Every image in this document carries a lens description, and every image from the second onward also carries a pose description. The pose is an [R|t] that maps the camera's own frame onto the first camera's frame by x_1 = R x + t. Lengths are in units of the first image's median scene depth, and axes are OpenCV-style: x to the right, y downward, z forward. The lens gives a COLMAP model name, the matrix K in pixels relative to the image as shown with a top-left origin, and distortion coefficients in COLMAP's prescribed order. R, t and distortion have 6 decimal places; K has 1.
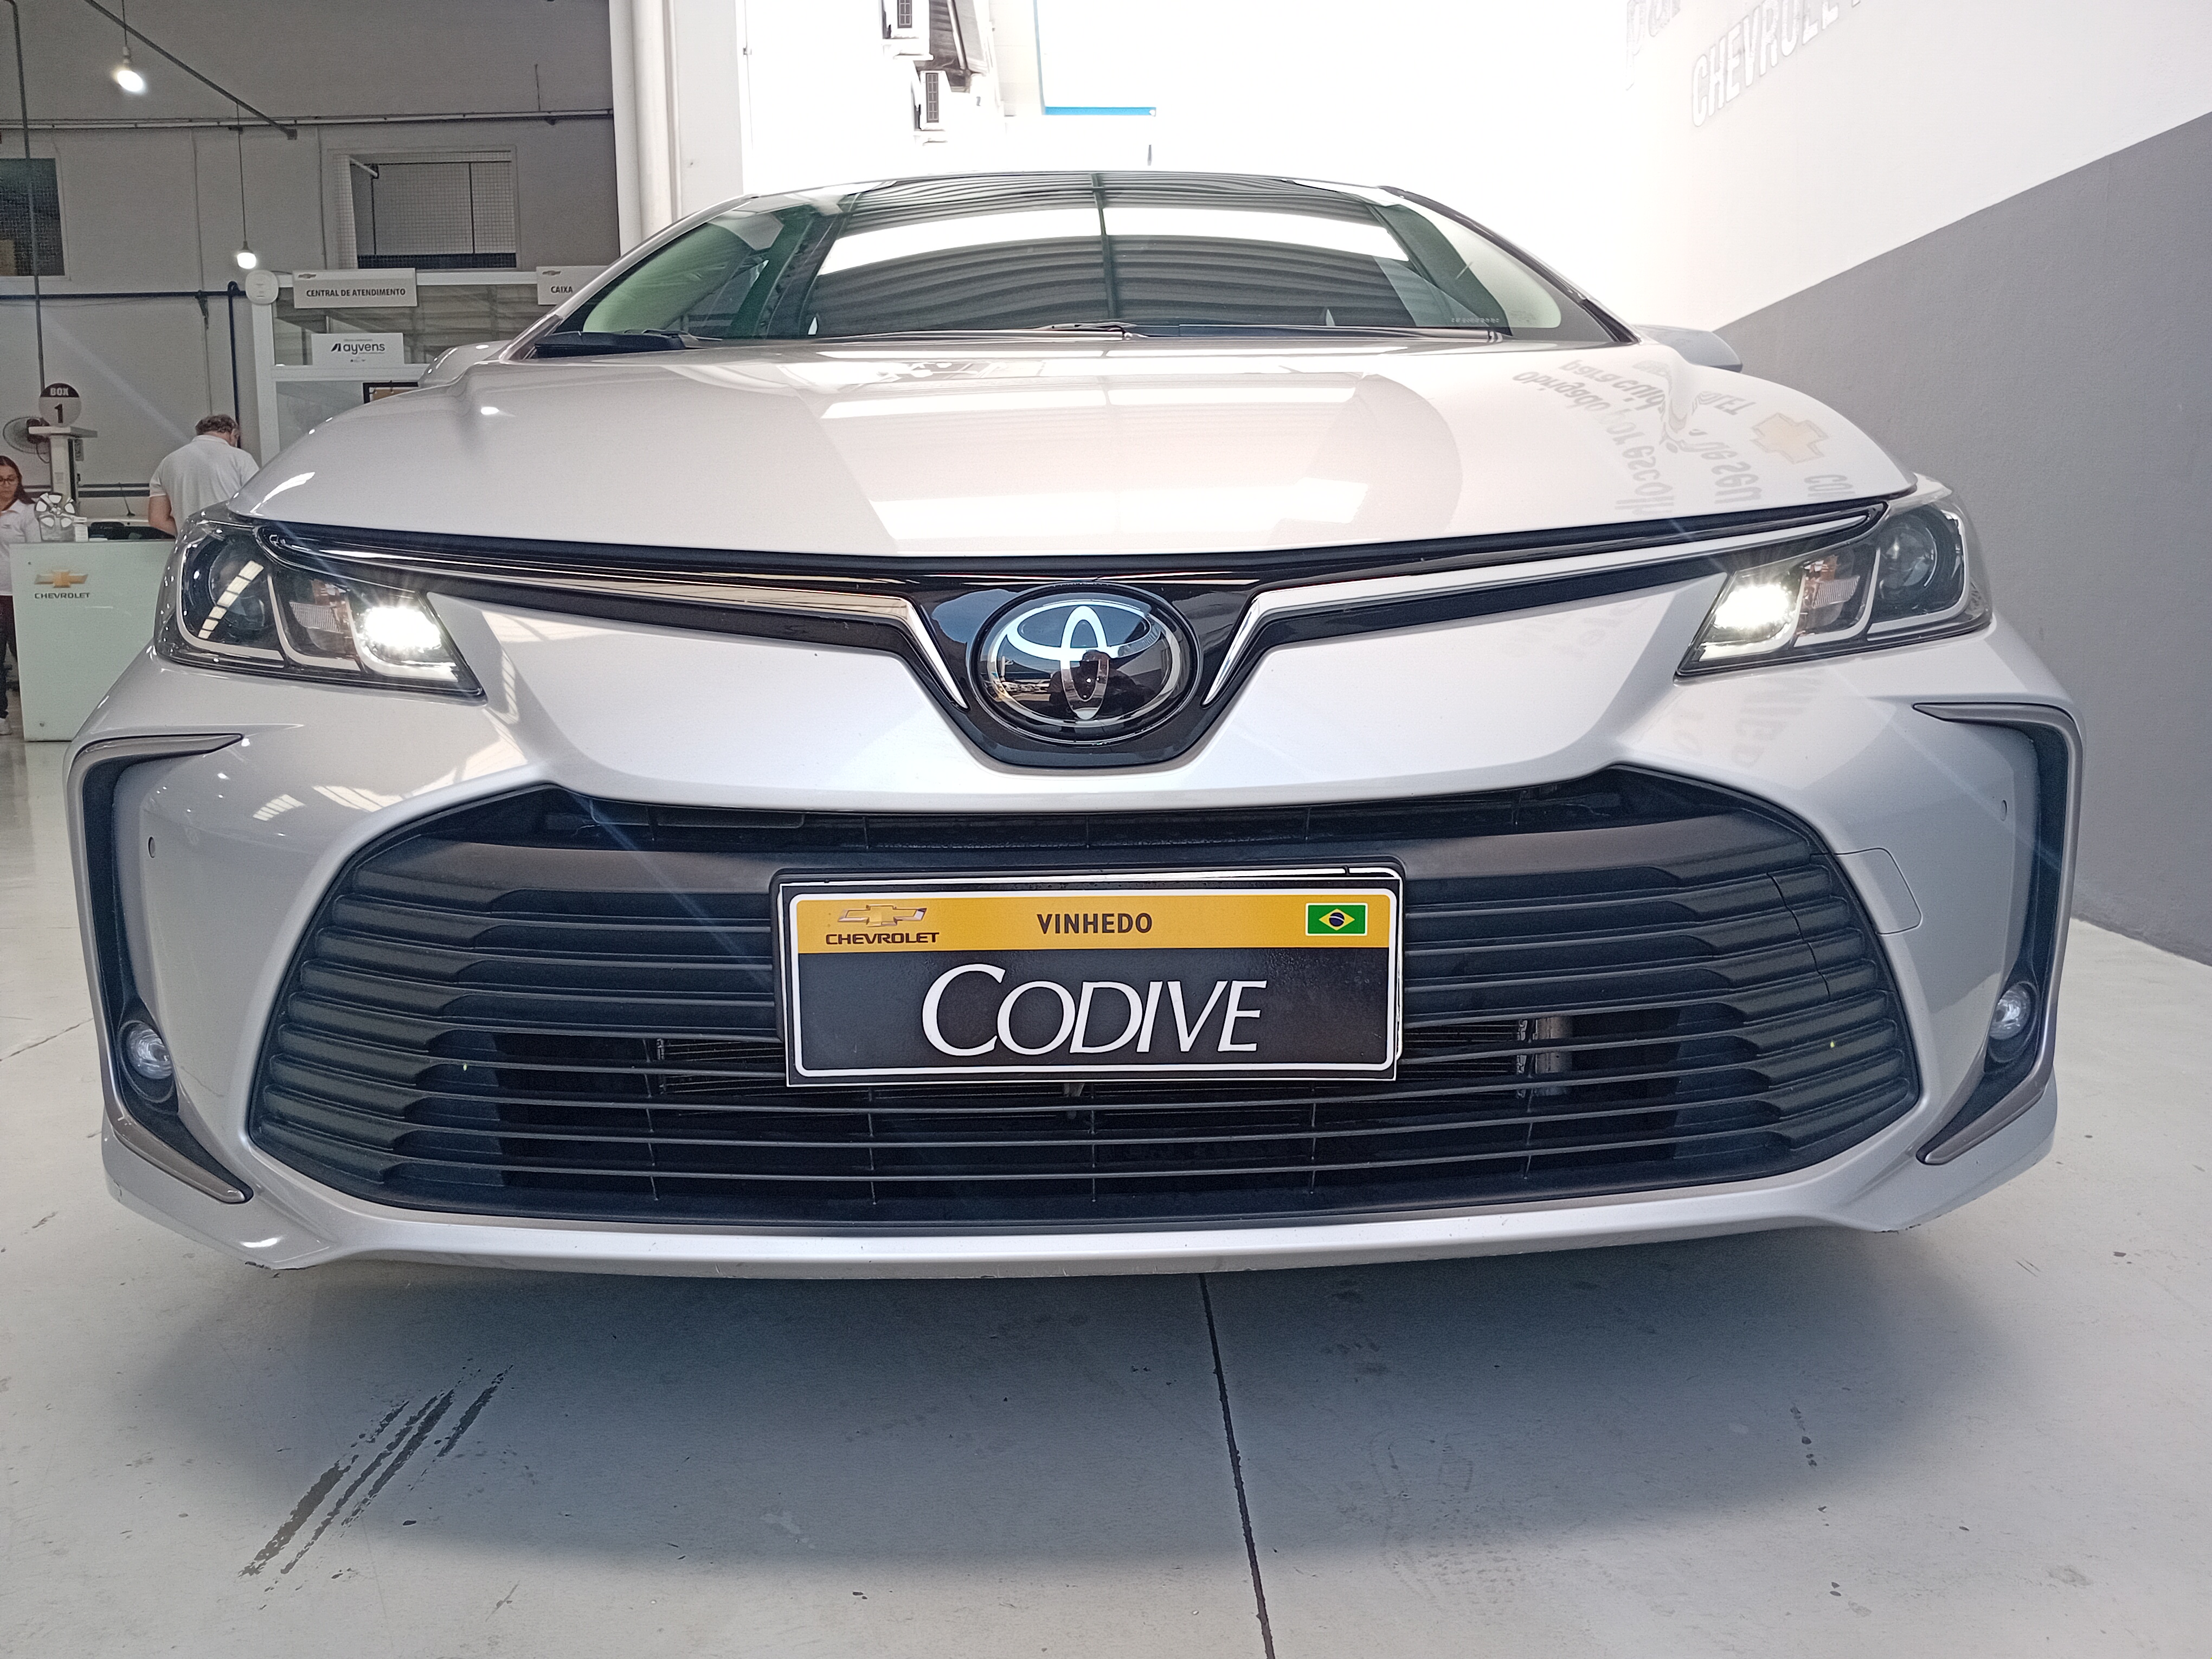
lens RADIAL K [[1754.2, 0, 1124.3], [0, 1754.2, 745.2], [0, 0, 1]] dist [0.013315, -0.018703]
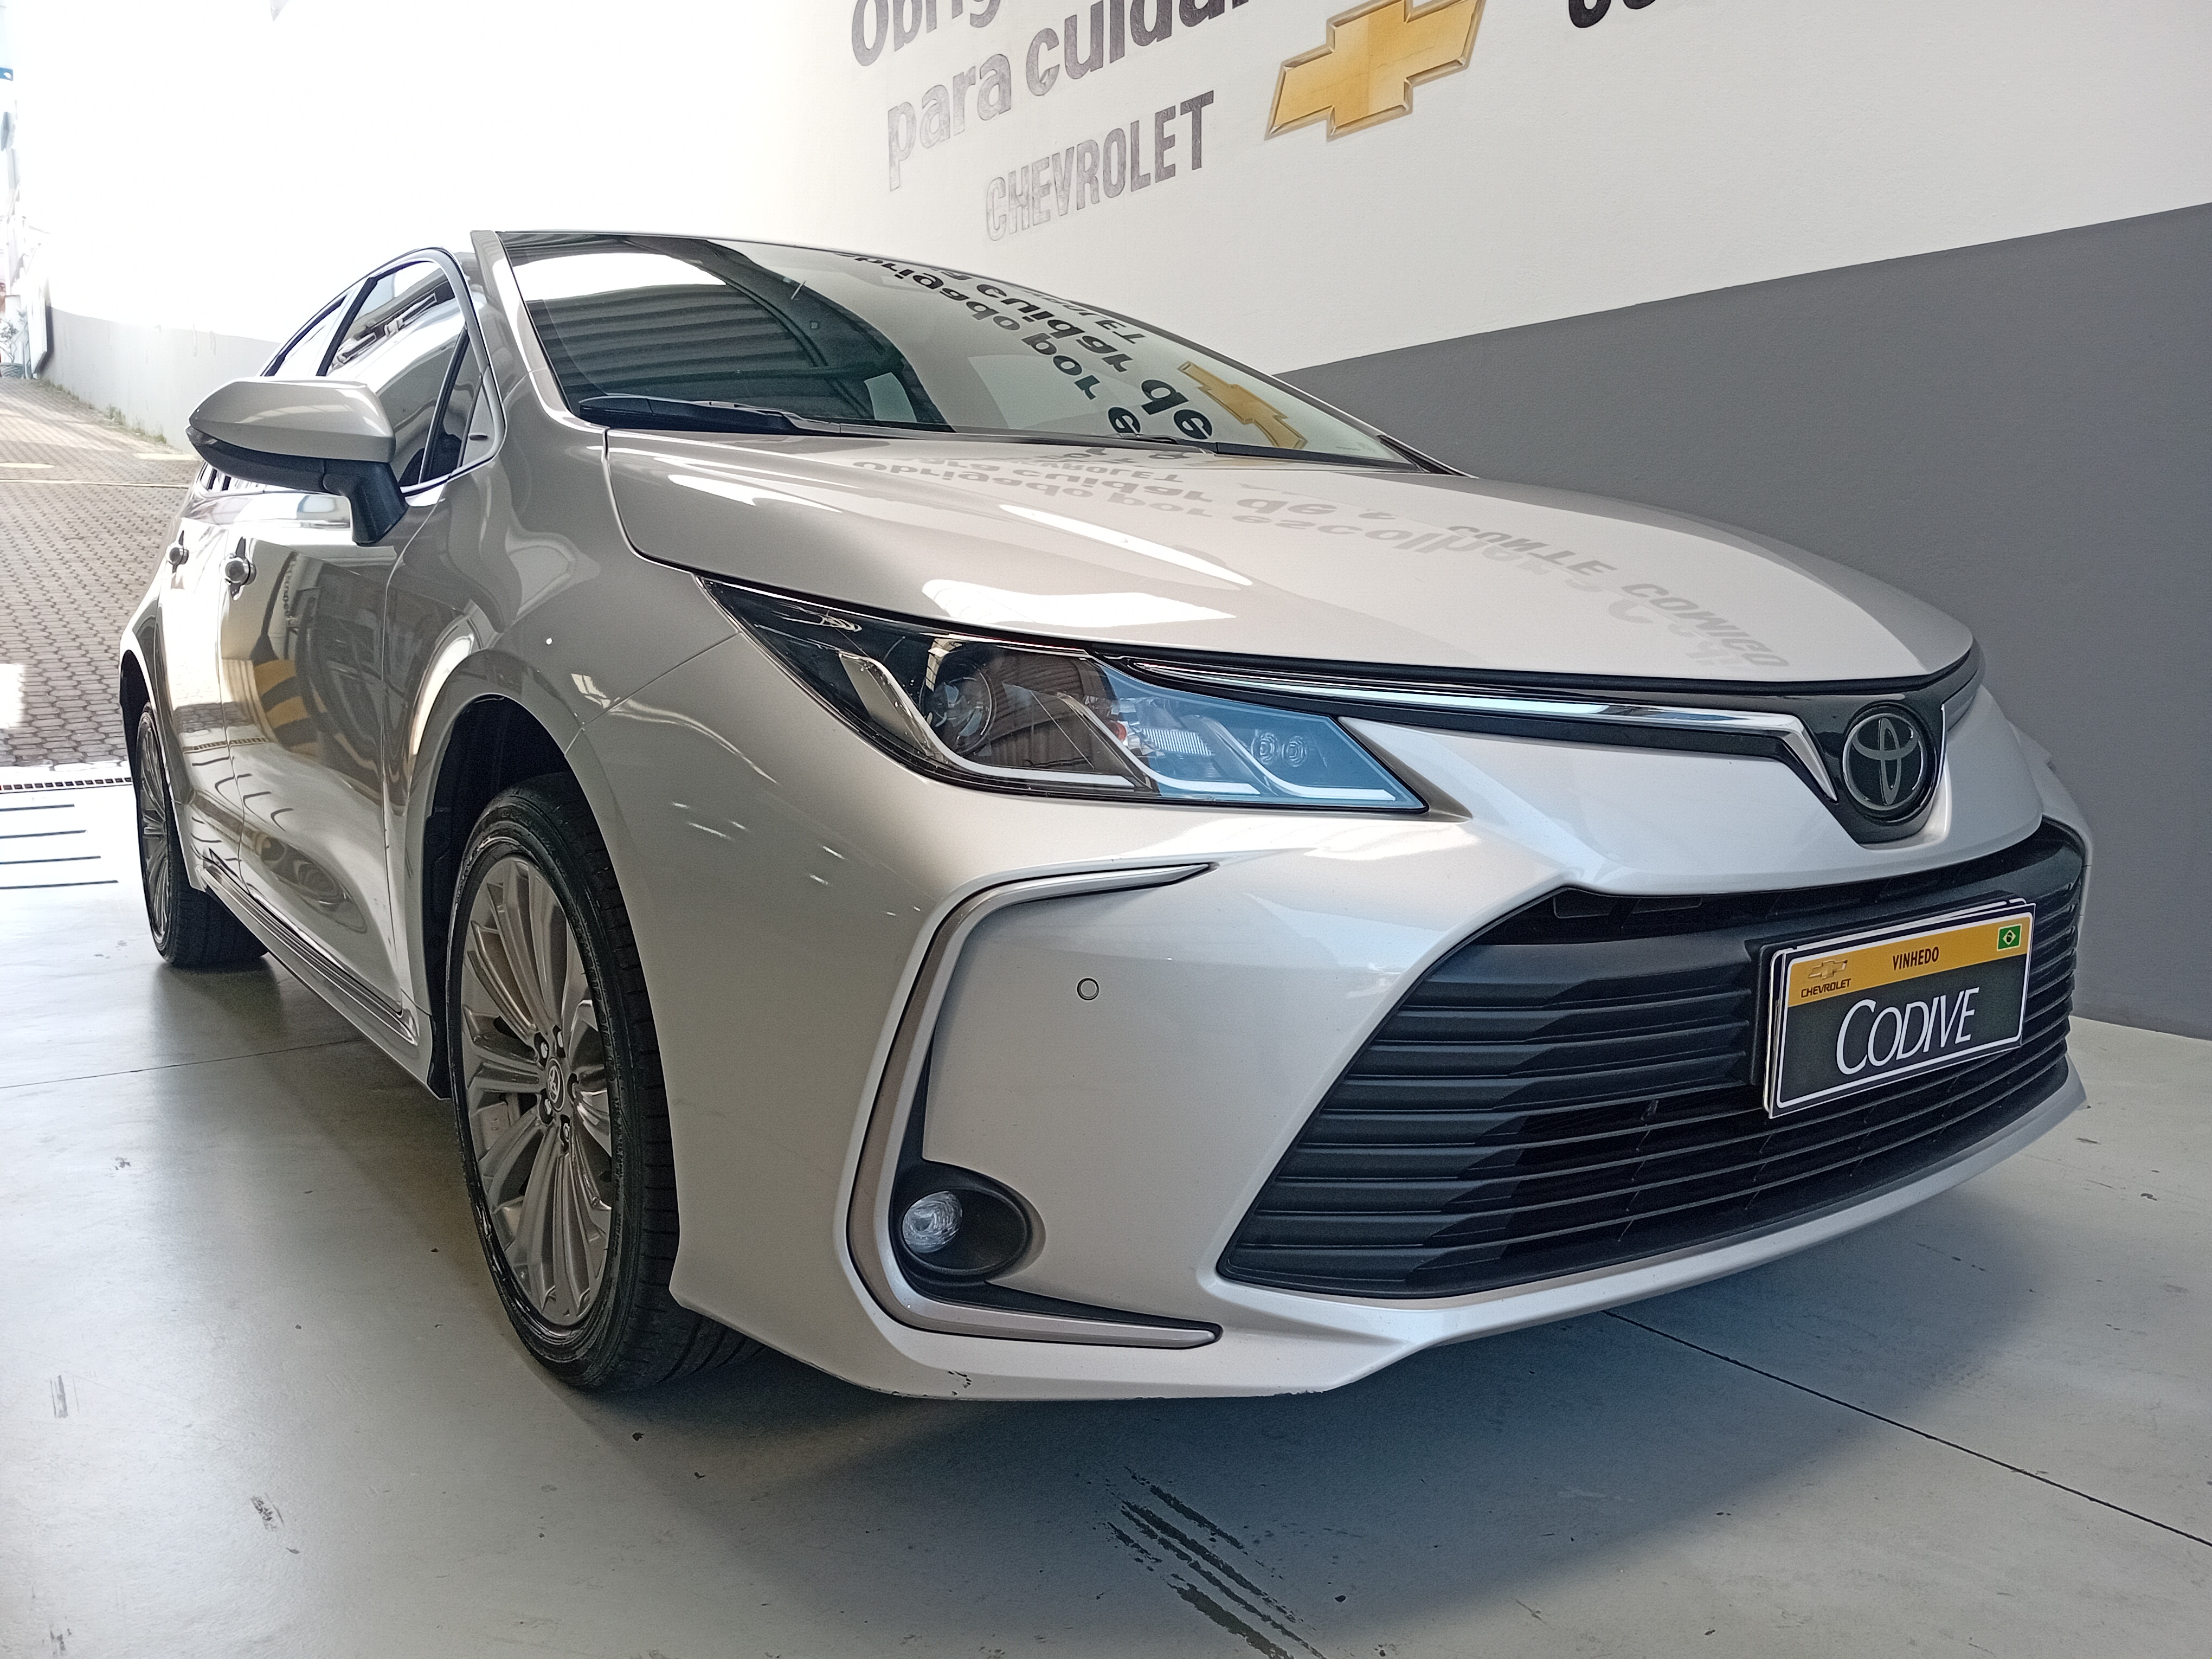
lens RADIAL K [[1699.4, 0, 1112.6], [0, 1699.4, 826.4], [0, 0, 1]] dist [0.024580, -0.068417]
pose [[0.815338, -0.059132, 0.575958, -1.227032], [0.044287, 0.998226, 0.039792, -0.074469], [-0.577289, -0.006936, 0.816510, 0.298594]]
